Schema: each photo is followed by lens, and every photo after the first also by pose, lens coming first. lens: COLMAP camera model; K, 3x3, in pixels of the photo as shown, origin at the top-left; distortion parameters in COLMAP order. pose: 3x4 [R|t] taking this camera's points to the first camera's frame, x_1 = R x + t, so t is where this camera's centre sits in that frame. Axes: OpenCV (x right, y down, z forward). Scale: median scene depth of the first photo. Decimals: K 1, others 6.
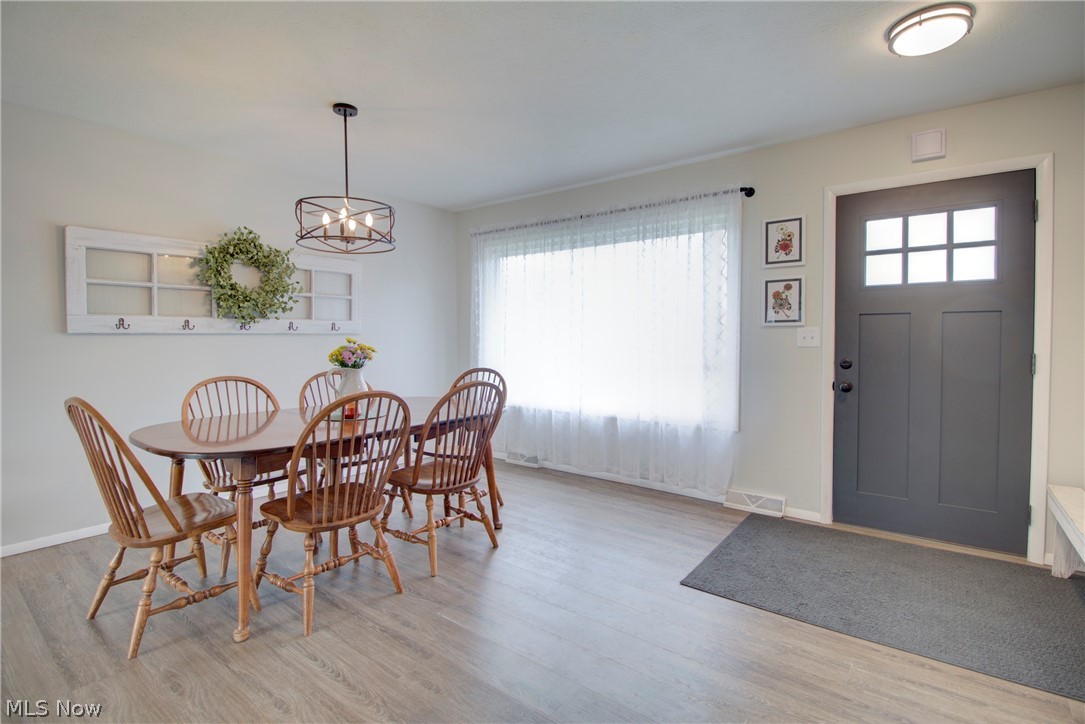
lens RADIAL K [[507.9, 0, 540.2], [0, 507.9, 348.5], [0, 0, 1]] dist [0.002027, -0.014855]
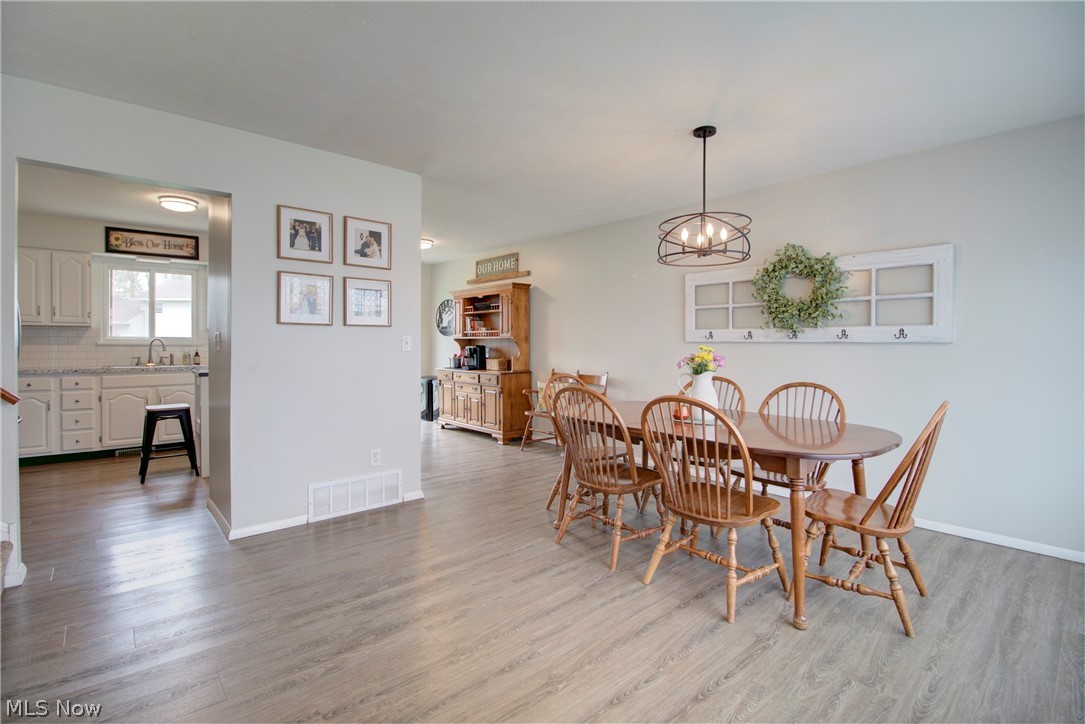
lens RADIAL K [[501.7, 0, 539.1], [0, 501.7, 349.7], [0, 0, 1]] dist [-0.000017, -0.014385]
pose [[-0.190321, 0.012644, -0.981640, 0.620612], [-0.031567, 0.999321, 0.018992, -0.019262], [0.981214, 0.034602, -0.189793, 0.755873]]
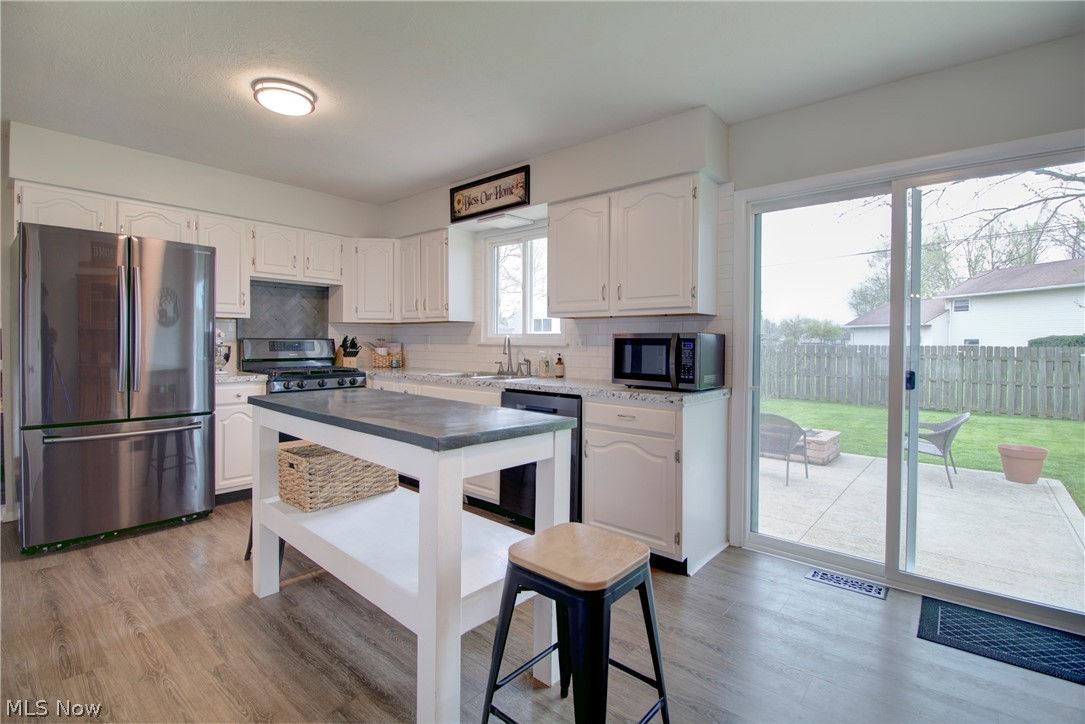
lens RADIAL K [[498.3, 0, 538.2], [0, 498.3, 349.4], [0, 0, 1]] dist [-0.002933, -0.012774]
pose [[-0.998407, -0.004732, 0.056217, -0.980375], [-0.002362, 0.999108, 0.042156, -0.000466], [-0.056366, 0.041956, -0.997528, 0.291845]]
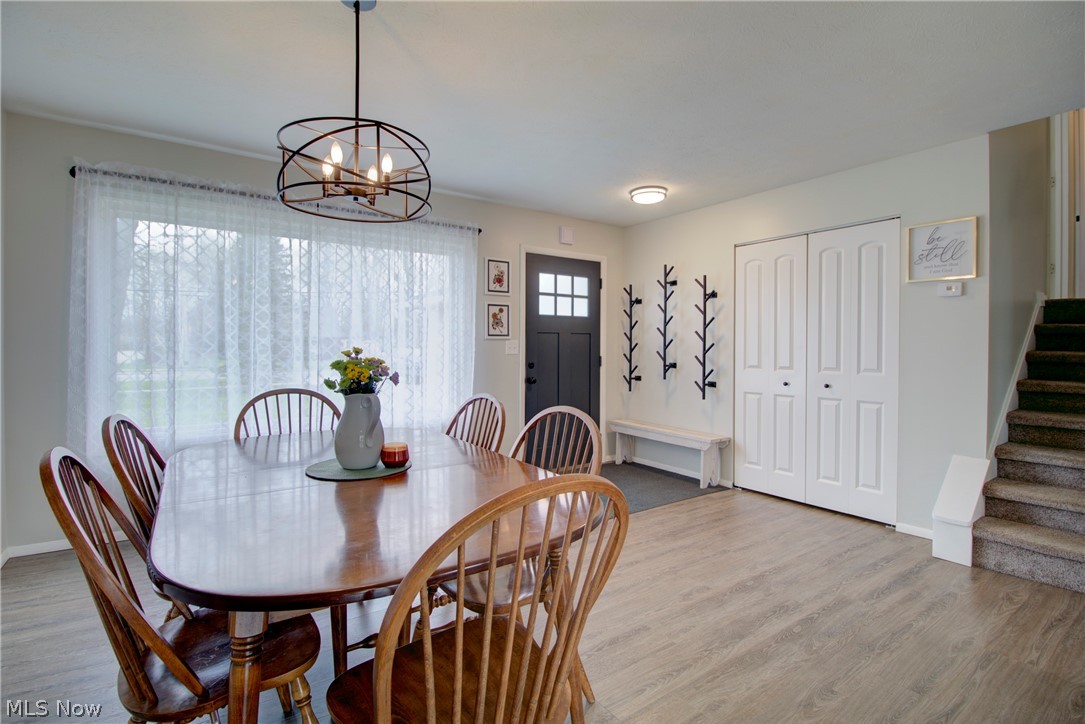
lens RADIAL K [[507.9, 0, 540.2], [0, 507.9, 348.5], [0, 0, 1]] dist [0.002027, -0.014855]
pose [[0.298603, -0.000480, 0.954377, -0.805170], [0.017356, 0.999837, -0.004928, -0.010791], [-0.954219, 0.018035, 0.298563, 0.512136]]
